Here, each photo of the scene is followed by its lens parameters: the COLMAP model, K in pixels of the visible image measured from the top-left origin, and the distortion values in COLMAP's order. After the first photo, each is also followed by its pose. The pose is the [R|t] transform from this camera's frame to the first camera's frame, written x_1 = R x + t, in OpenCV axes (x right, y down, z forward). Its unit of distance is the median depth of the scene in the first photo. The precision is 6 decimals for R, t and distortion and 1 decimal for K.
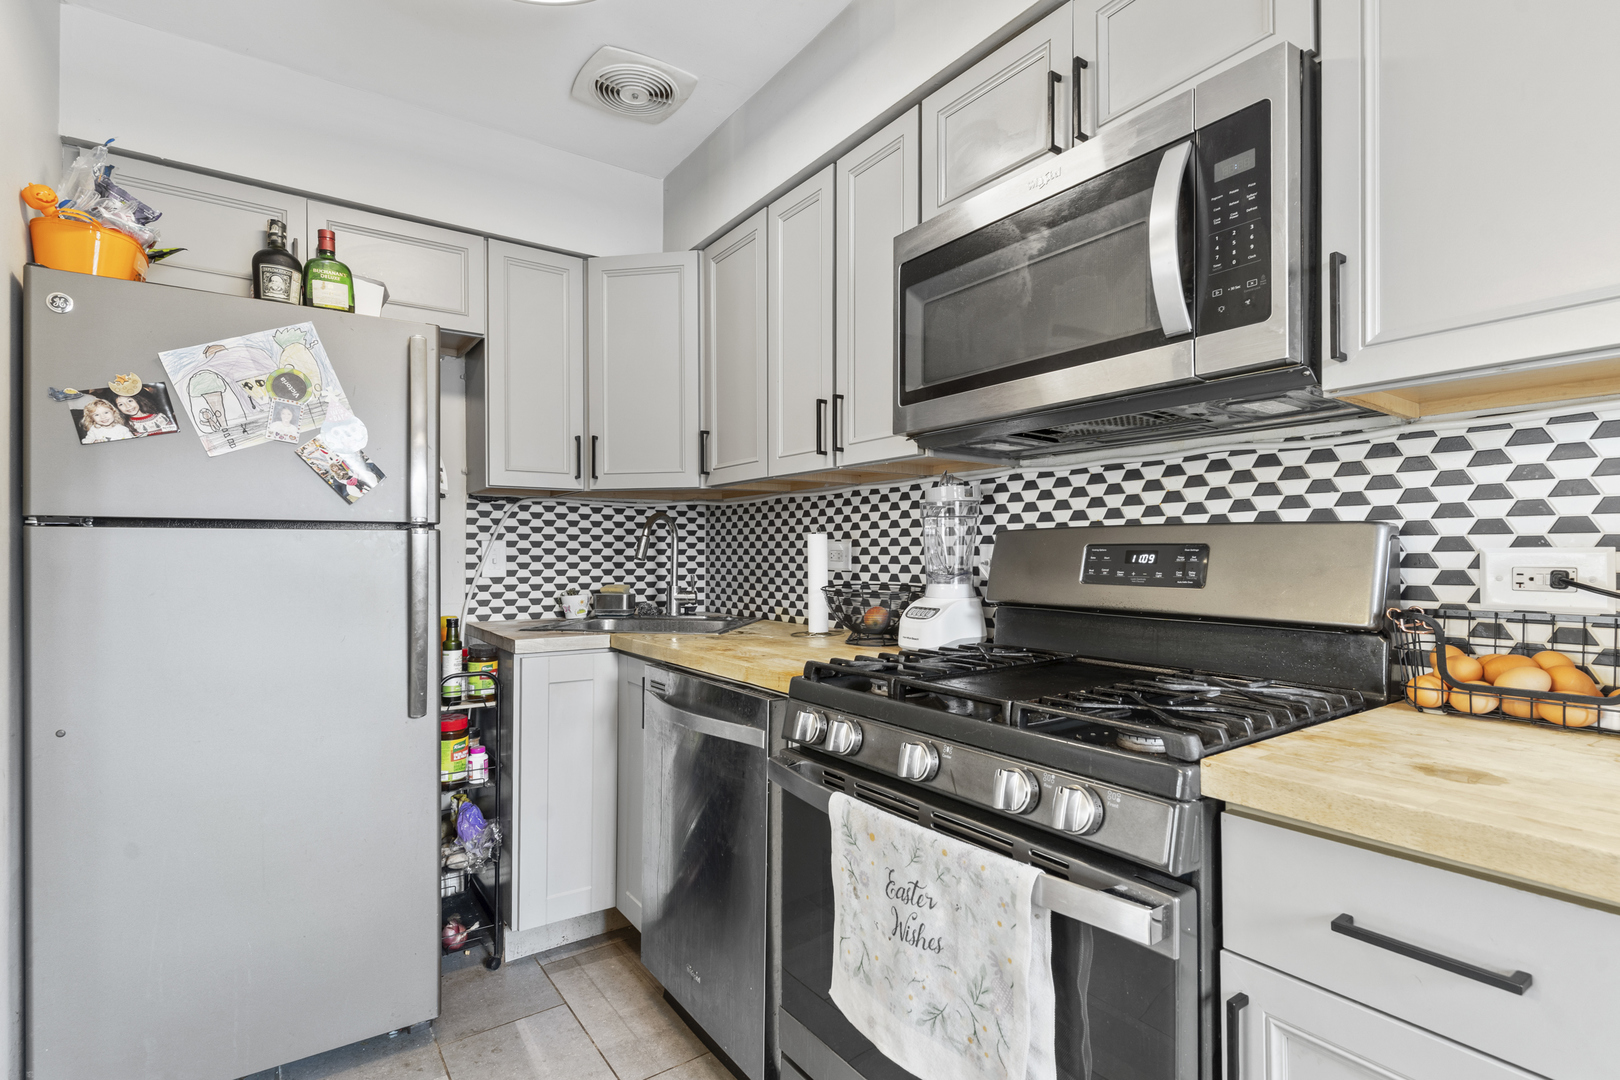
lens RADIAL K [[787.3, 0, 813.0], [0, 787.3, 548.0], [0, 0, 1]] dist [0.001354, -0.000019]
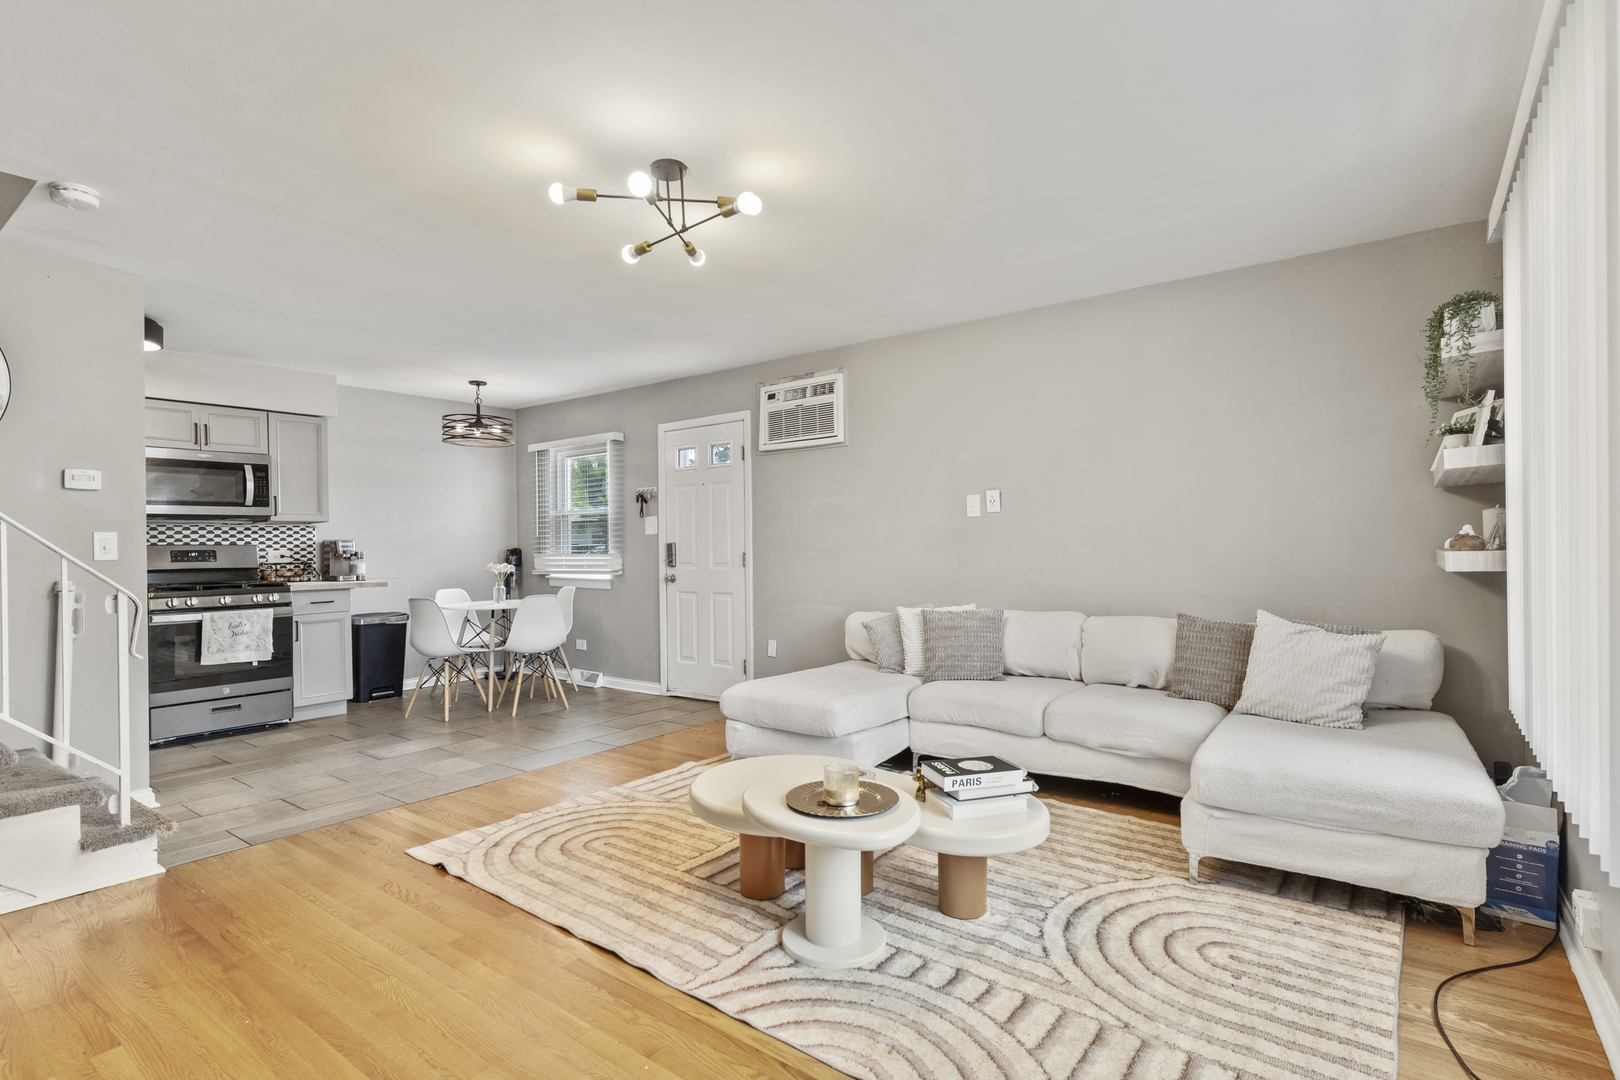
lens RADIAL K [[787.3, 0, 812.0], [0, 787.3, 542.9], [0, 0, 1]] dist [0.001354, -0.000019]
pose [[-0.298223, 0.001832, 0.954495, -4.882975], [-0.004497, 0.999984, -0.003324, -0.047237], [-0.954486, -0.005284, -0.298210, -0.780140]]
